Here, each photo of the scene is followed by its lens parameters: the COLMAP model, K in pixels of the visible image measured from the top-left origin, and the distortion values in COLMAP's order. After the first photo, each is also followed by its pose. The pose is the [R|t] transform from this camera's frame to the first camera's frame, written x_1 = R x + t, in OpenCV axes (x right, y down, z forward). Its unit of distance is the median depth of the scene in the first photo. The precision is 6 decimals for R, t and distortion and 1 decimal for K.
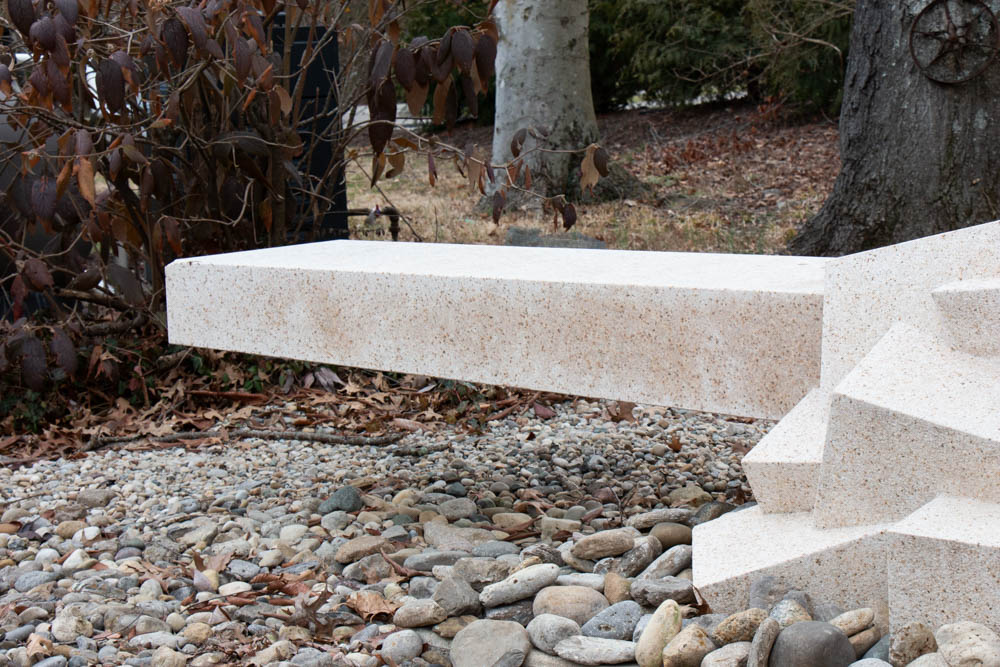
lens RADIAL K [[2344.2, 0, 500.0], [0, 2344.2, 333.5], [0, 0, 1]] dist [0.321866, 1.173692]
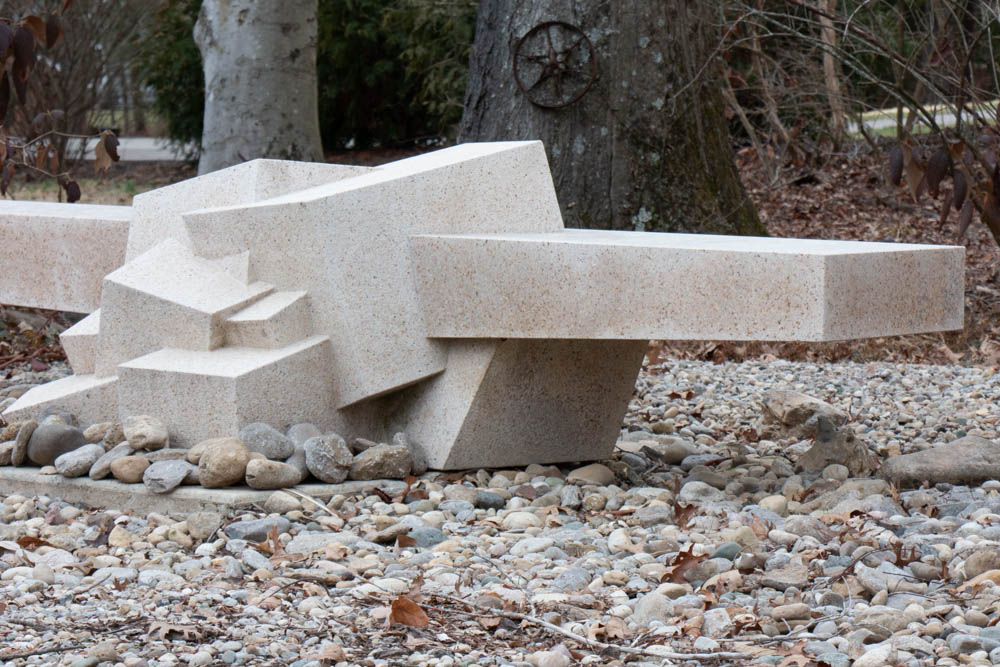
lens RADIAL K [[3555.4, 0, 566.1], [0, 3555.4, 308.2], [0, 0, 1]] dist [0.561917, 1.401701]
pose [[0.998372, 0.043197, 0.037253, 0.205439], [-0.041058, 0.997564, -0.056392, 0.093041], [-0.039598, 0.054771, 0.997713, -0.719399]]
